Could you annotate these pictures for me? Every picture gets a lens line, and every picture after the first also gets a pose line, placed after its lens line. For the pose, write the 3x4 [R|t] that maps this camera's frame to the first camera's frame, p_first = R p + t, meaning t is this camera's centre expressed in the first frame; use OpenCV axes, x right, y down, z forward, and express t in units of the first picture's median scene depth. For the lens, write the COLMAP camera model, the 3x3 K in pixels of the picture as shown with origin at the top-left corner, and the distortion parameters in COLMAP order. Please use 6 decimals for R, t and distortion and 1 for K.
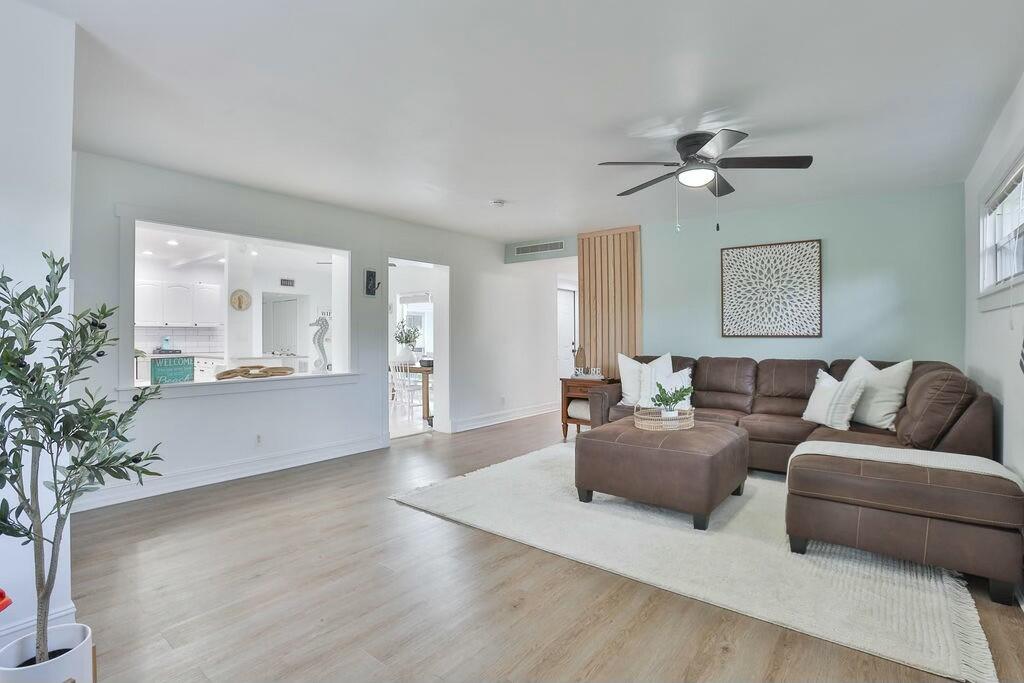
lens RADIAL K [[497.3, 0, 514.4], [0, 497.3, 333.6], [0, 0, 1]] dist [-0.029950, 0.000137]
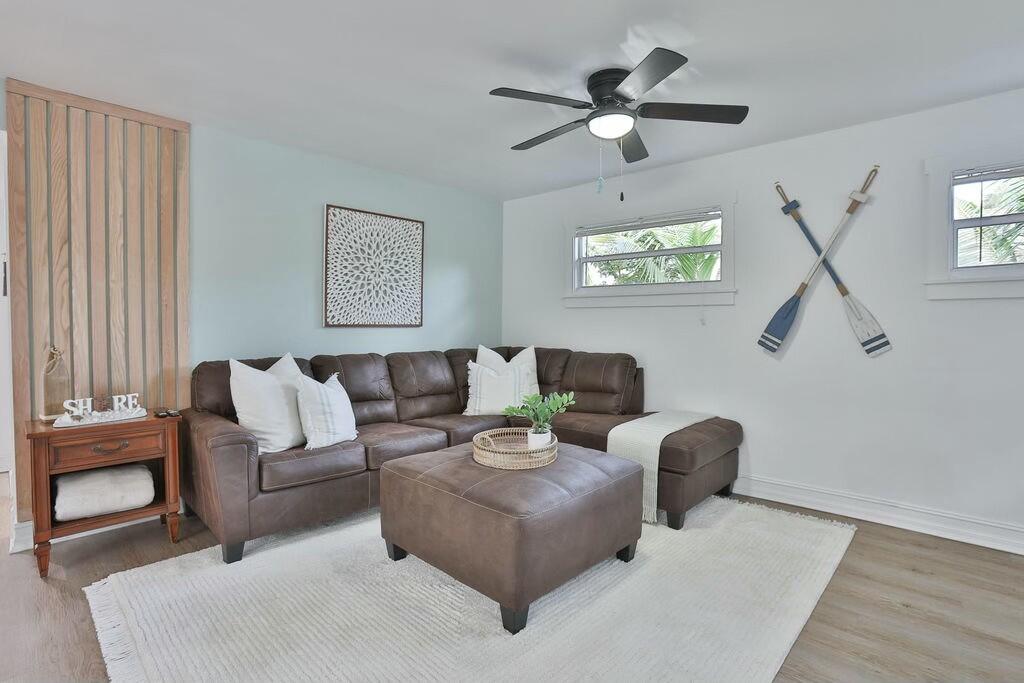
lens RADIAL K [[497.3, 0, 513.6], [0, 497.3, 336.6], [0, 0, 1]] dist [-0.029950, 0.000137]
pose [[0.121292, -0.016163, 0.992485, -0.279494], [0.007075, 0.999856, 0.015419, 0.012547], [-0.992592, 0.005152, 0.121389, 0.674621]]
